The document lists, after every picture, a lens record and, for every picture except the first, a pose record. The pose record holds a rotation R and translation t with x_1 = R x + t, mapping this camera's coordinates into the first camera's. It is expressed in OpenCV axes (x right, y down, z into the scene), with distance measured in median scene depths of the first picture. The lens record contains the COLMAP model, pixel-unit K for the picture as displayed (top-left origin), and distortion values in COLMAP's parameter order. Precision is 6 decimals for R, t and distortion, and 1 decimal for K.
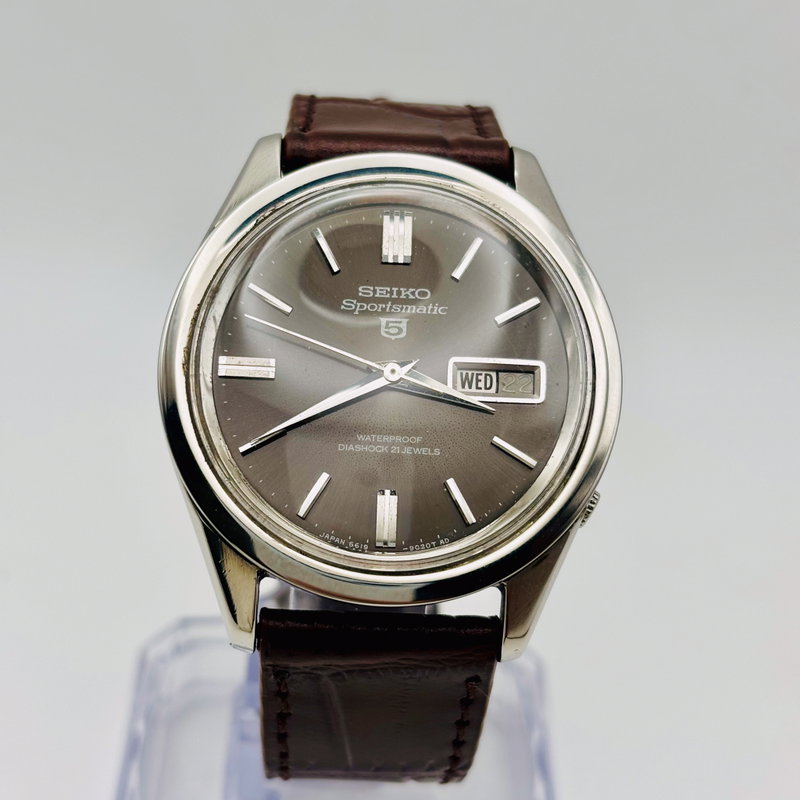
lens RADIAL K [[1639.5, 0, 375.3], [0, 1639.5, 417.0], [0, 0, 1]] dist [0.447002, 0.365842]
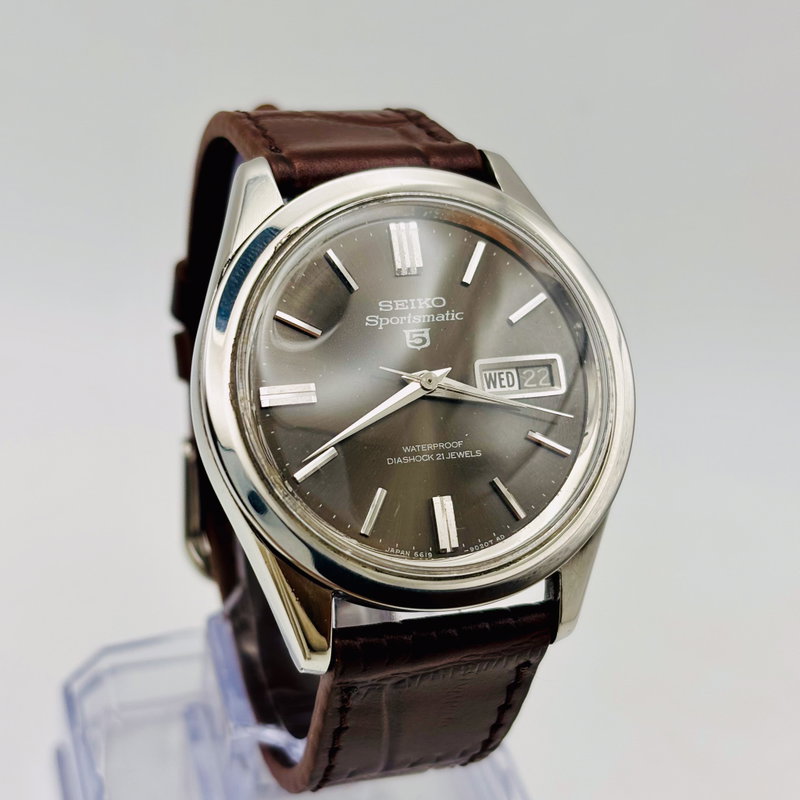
lens RADIAL K [[1639.5, 0, 375.3], [0, 1639.5, 417.0], [0, 0, 1]] dist [0.447002, 0.365842]
pose [[0.960350, -0.127000, 0.248190, -0.273866], [0.120876, 0.991868, 0.039823, -0.049548], [-0.251229, -0.008244, 0.967893, 0.015791]]
